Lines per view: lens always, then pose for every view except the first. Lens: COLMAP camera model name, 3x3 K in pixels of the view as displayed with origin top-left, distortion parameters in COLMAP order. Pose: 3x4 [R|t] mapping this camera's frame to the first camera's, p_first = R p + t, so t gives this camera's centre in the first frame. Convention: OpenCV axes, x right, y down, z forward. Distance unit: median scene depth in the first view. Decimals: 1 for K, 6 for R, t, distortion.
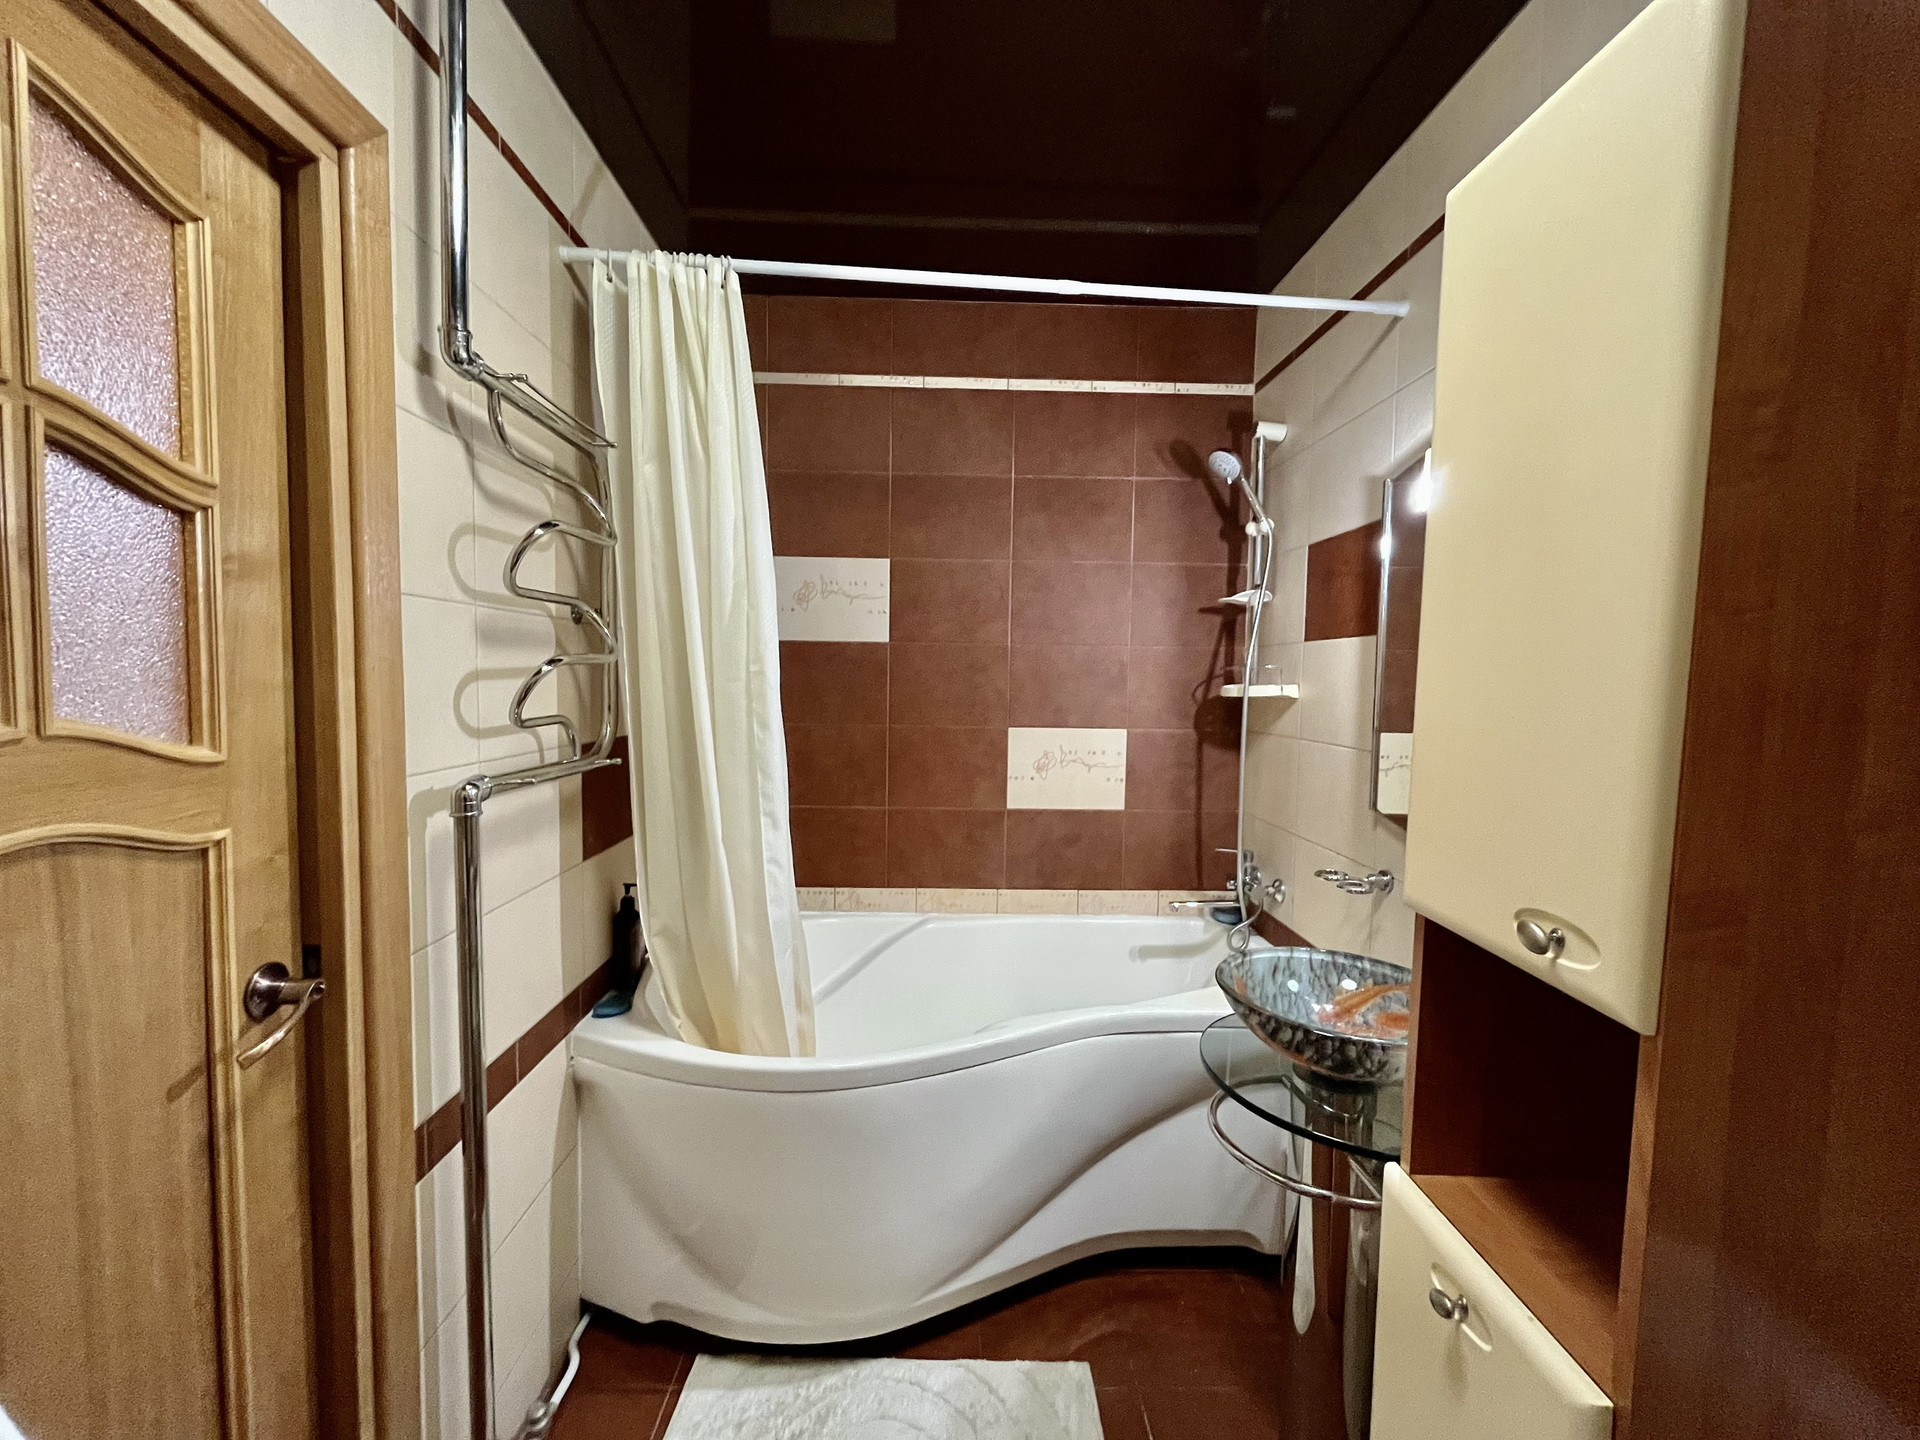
lens RADIAL K [[775.2, 0, 949.1], [0, 775.2, 724.3], [0, 0, 1]] dist [-0.000980, 0.000116]
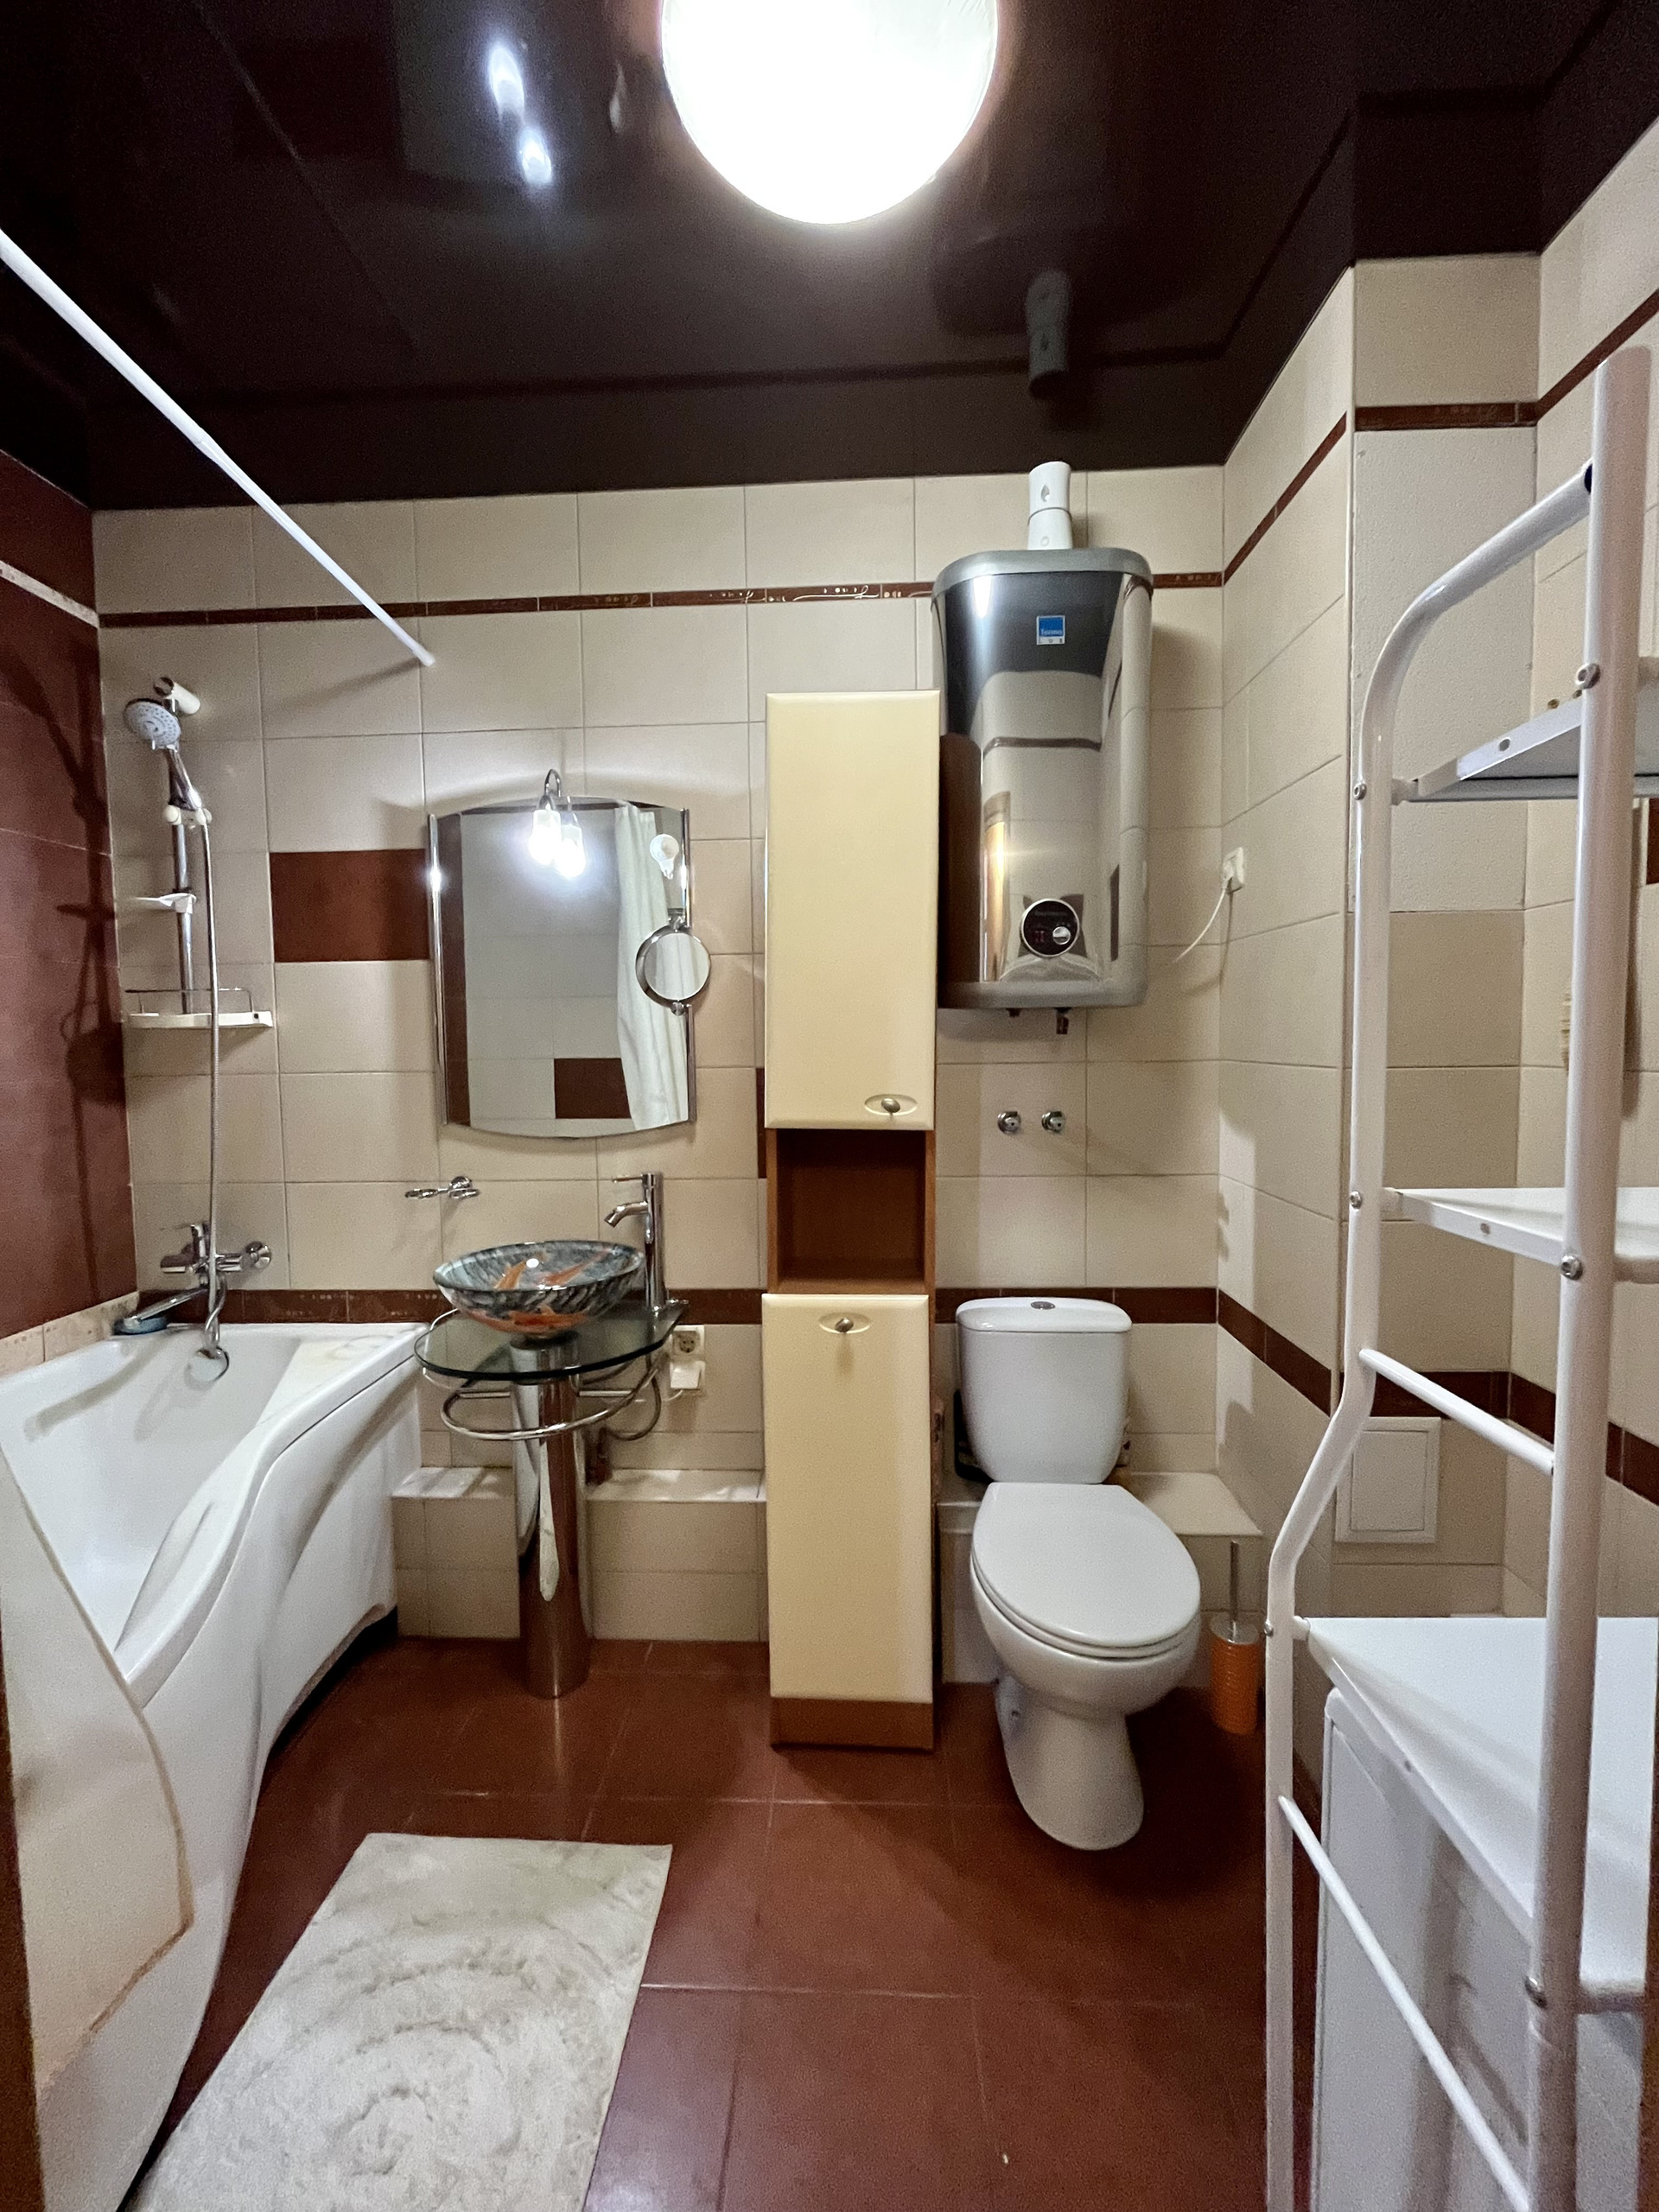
lens RADIAL K [[893.1, 0, 816.1], [0, 893.1, 1093.4], [0, 0, 1]] dist [-0.000980, 0.000116]
pose [[0.064361, -0.070980, 0.995399, -0.447664], [0.077258, 0.994828, 0.065944, 0.019198], [-0.994932, 0.072658, 0.069512, 0.278807]]
